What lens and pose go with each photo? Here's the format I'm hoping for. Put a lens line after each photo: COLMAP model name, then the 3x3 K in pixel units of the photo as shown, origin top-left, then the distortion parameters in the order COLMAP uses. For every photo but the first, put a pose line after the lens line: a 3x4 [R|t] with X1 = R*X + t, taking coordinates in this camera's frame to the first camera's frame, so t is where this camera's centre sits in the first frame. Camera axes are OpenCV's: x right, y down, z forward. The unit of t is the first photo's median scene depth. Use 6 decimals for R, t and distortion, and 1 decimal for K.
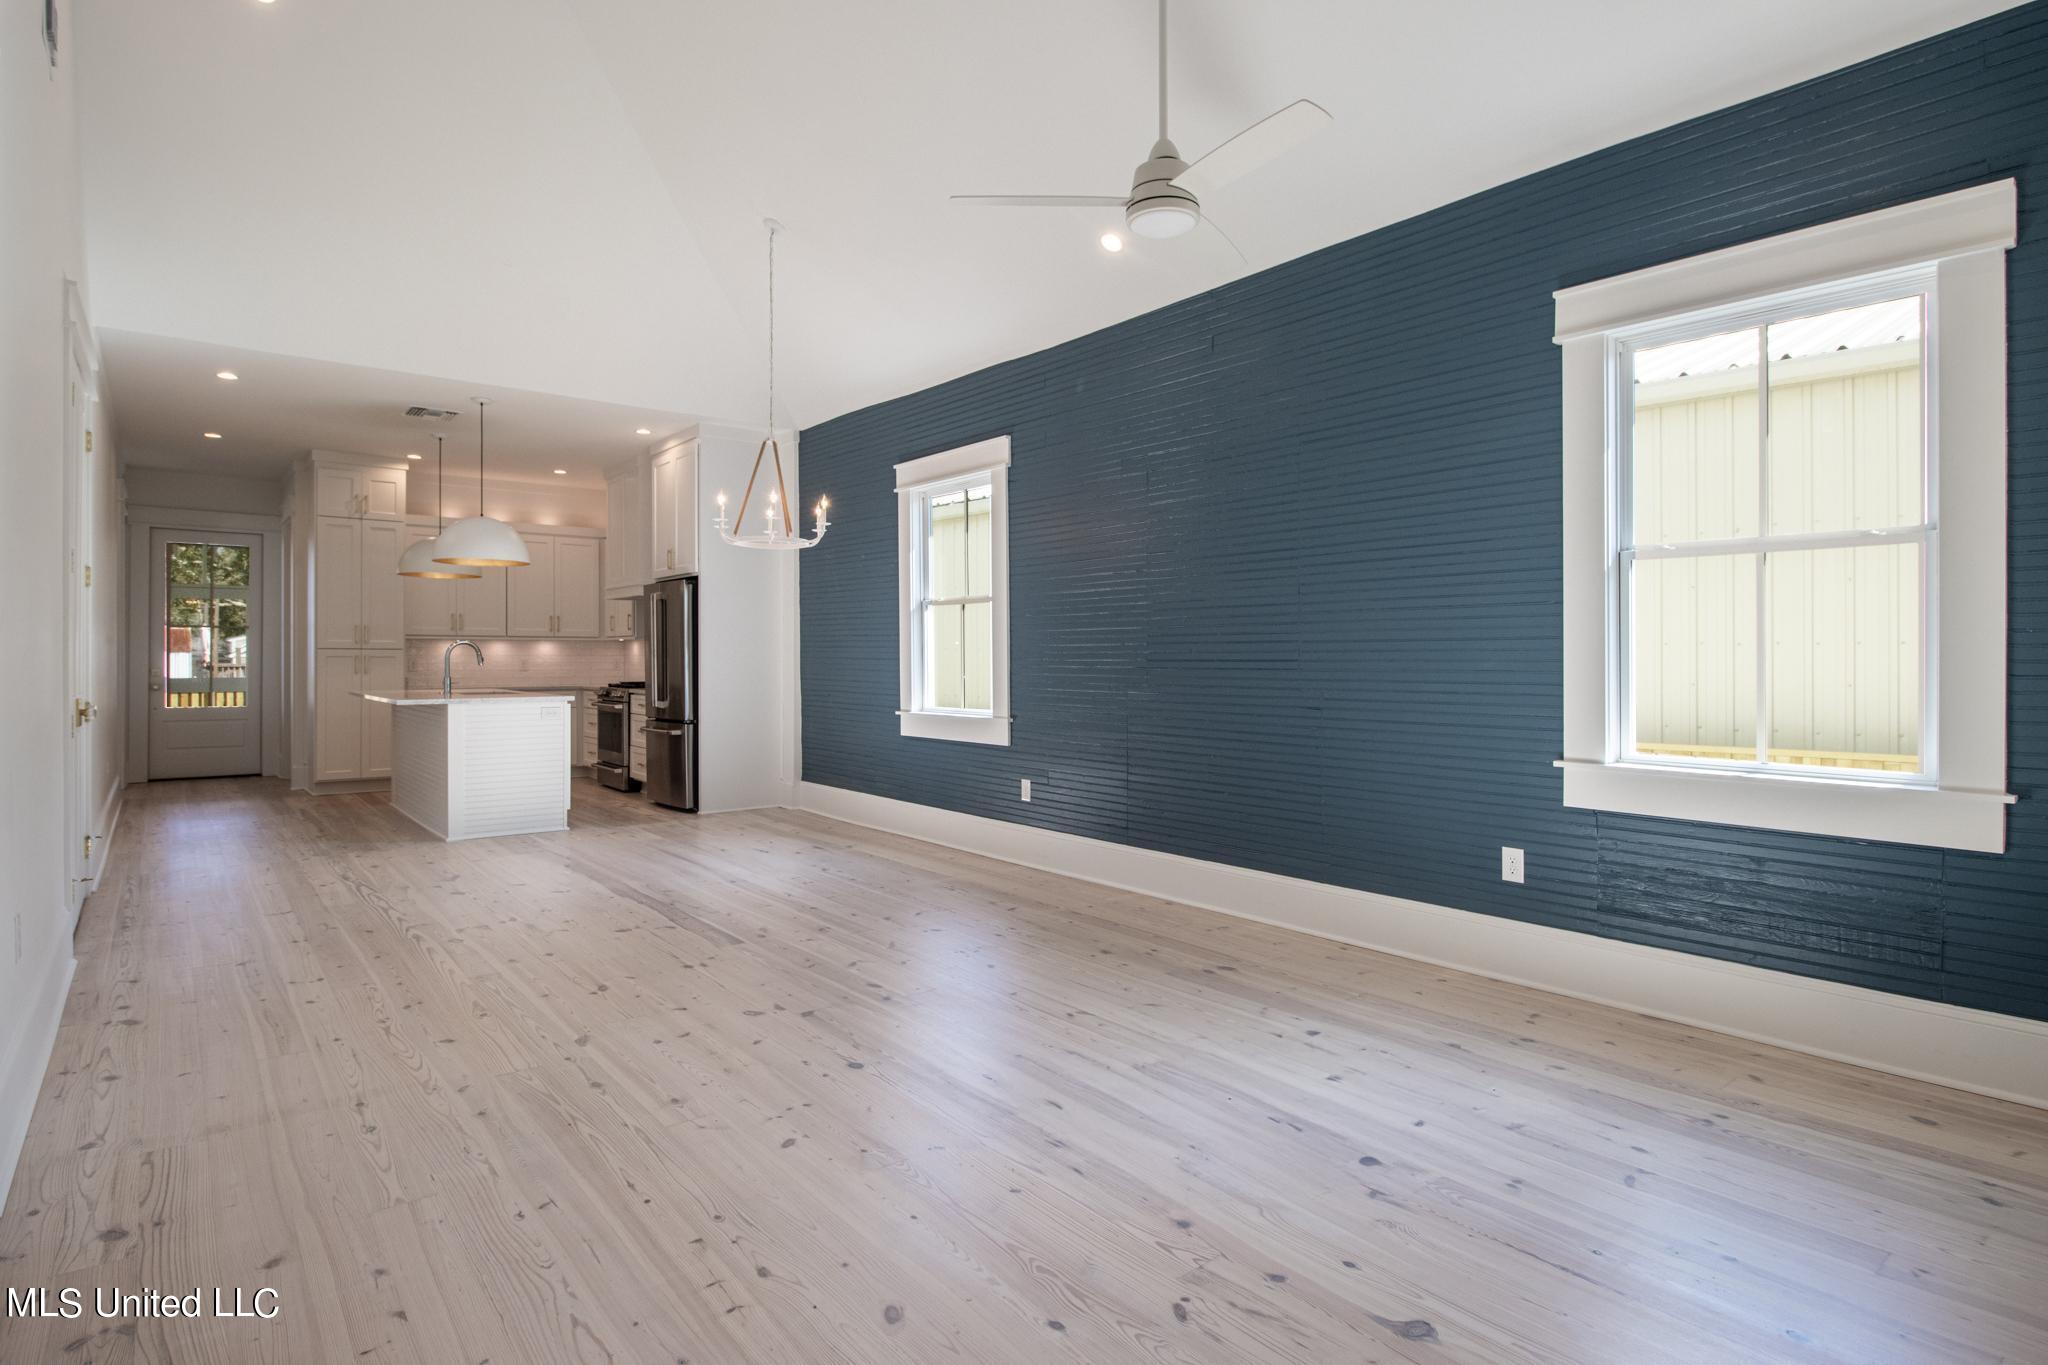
lens RADIAL K [[1084.0, 0, 1069.3], [0, 1084.0, 669.8], [0, 0, 1]] dist [-0.044513, 0.009850]
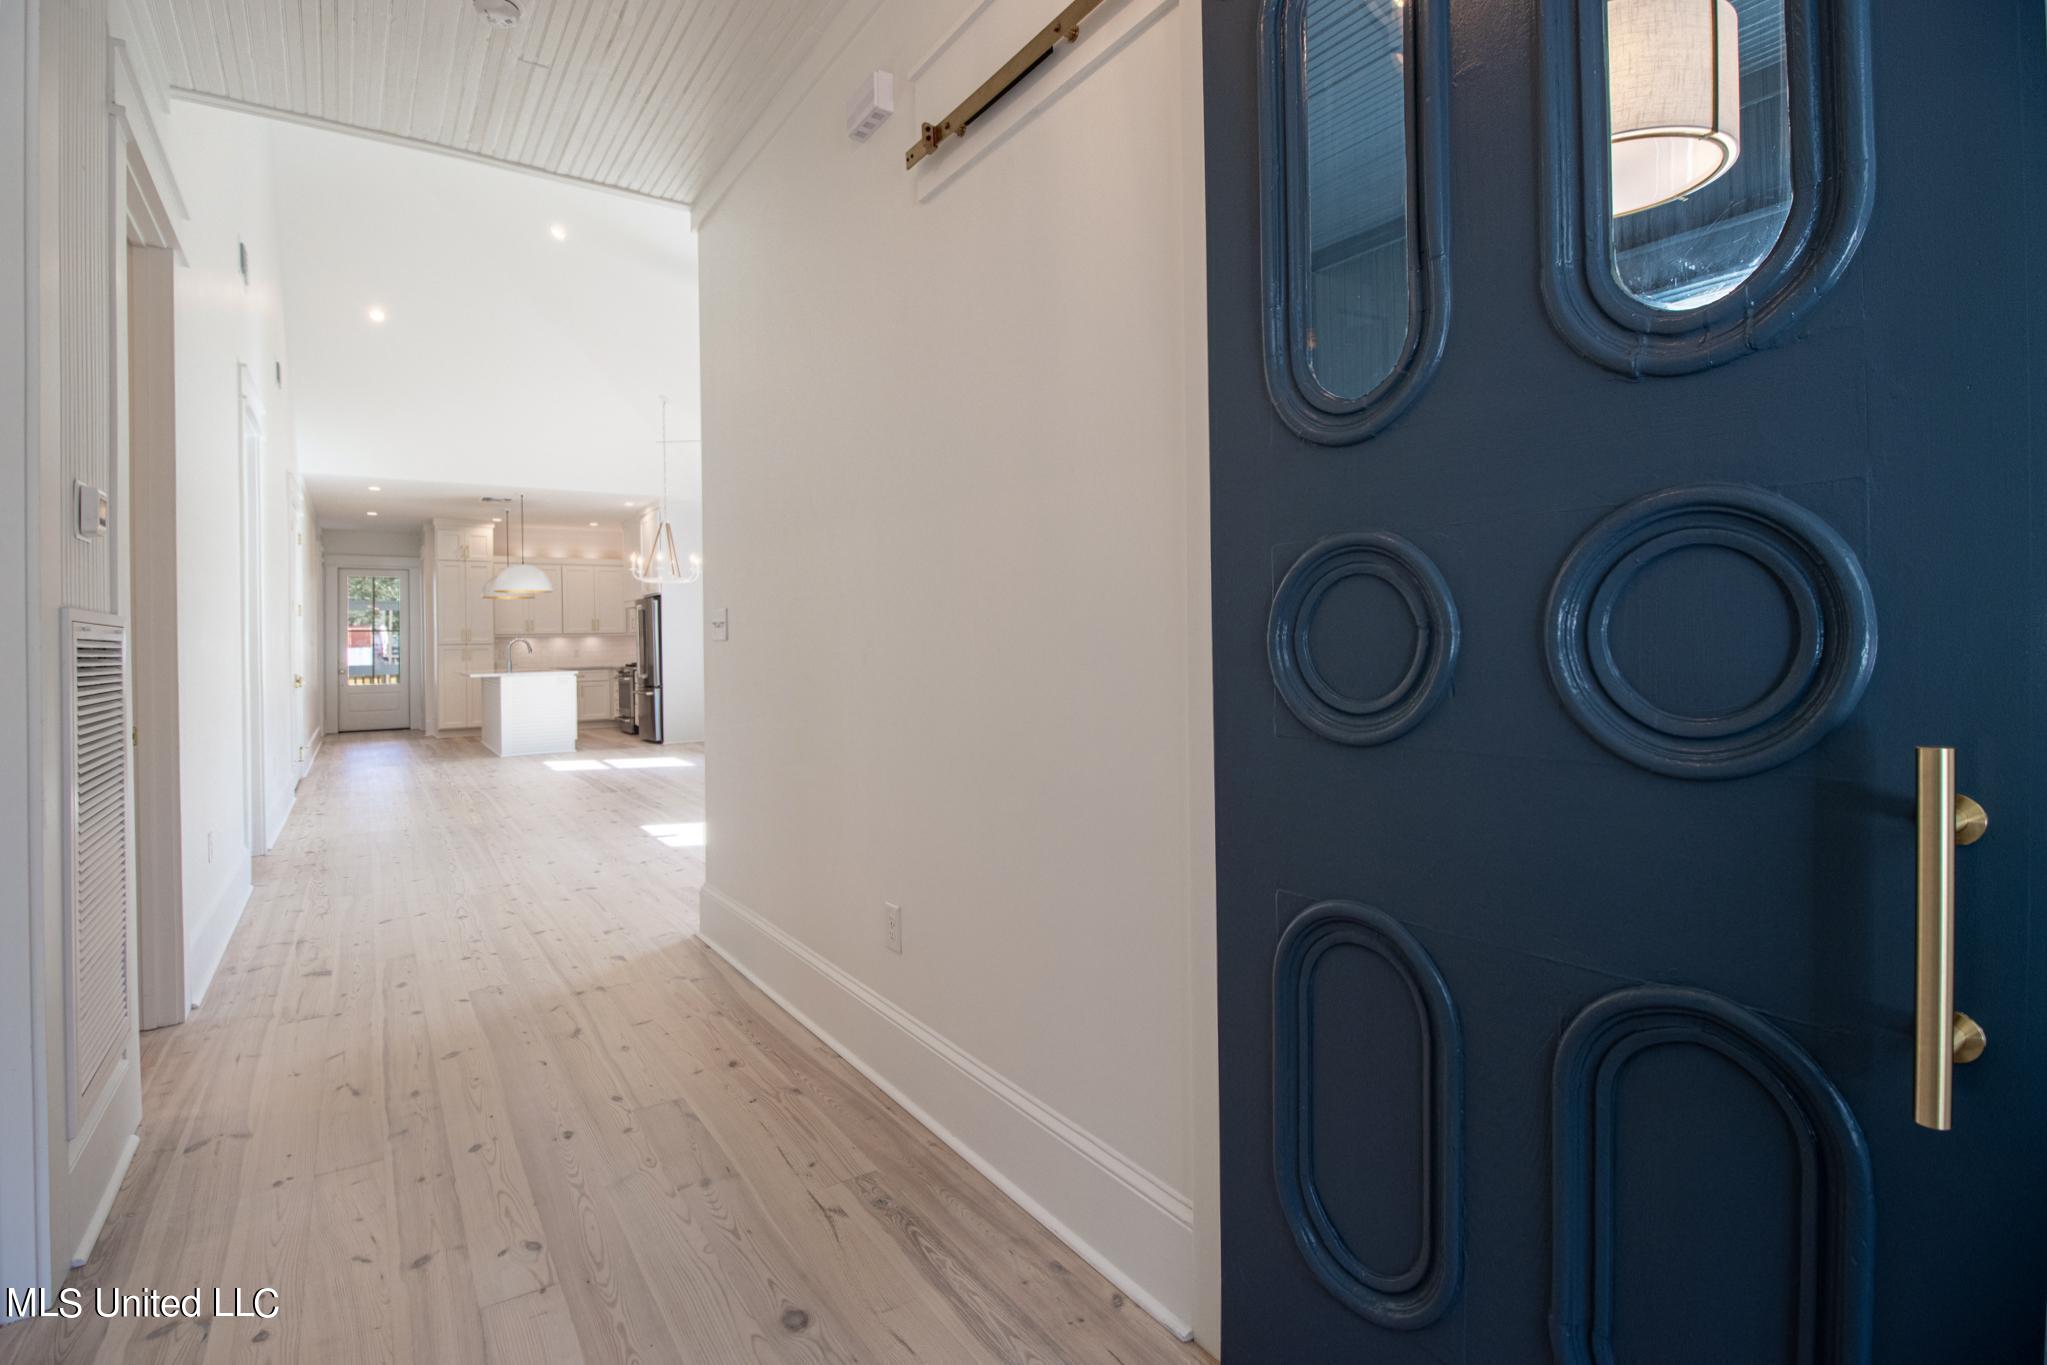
lens RADIAL K [[963.0, 0, 1017.6], [0, 963.0, 642.8], [0, 0, 1]] dist [-0.011344, -0.003305]
pose [[0.993965, -0.019293, -0.107991, 0.318731], [0.018483, 0.999793, -0.008496, 0.005570], [0.108132, 0.006449, 0.994116, -0.340478]]
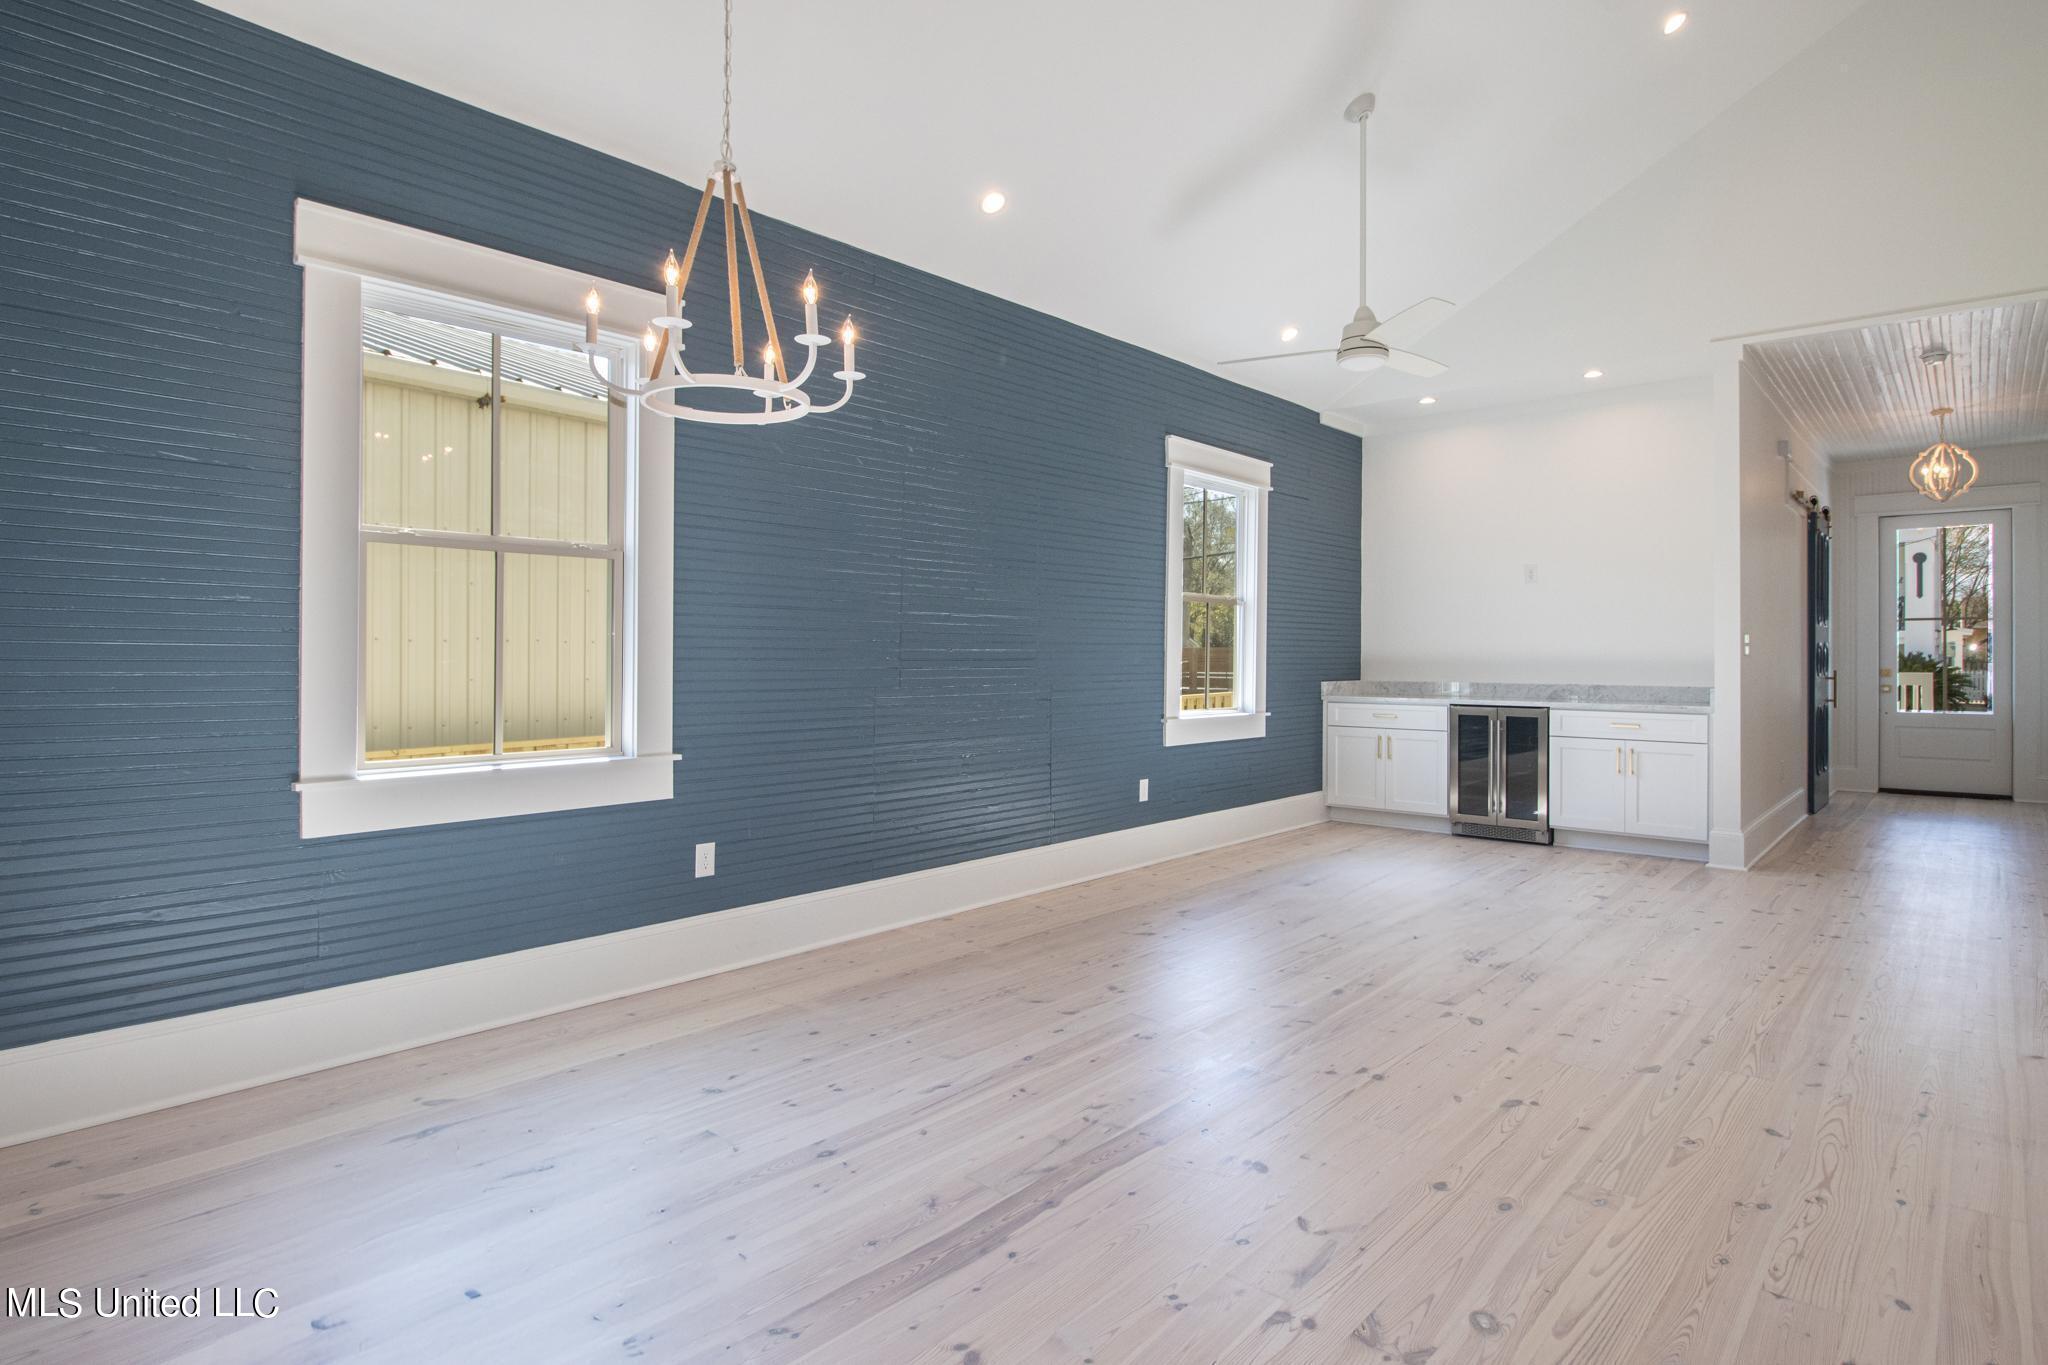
lens RADIAL K [[1130.6, 0, 1026.9], [0, 1130.6, 671.0], [0, 0, 1]] dist [-0.000833, -0.010701]
pose [[-0.152835, -0.016229, 0.988118, -0.519008], [0.015874, 0.999696, 0.018874, -0.007493], [-0.988124, 0.018570, -0.152531, 0.655594]]
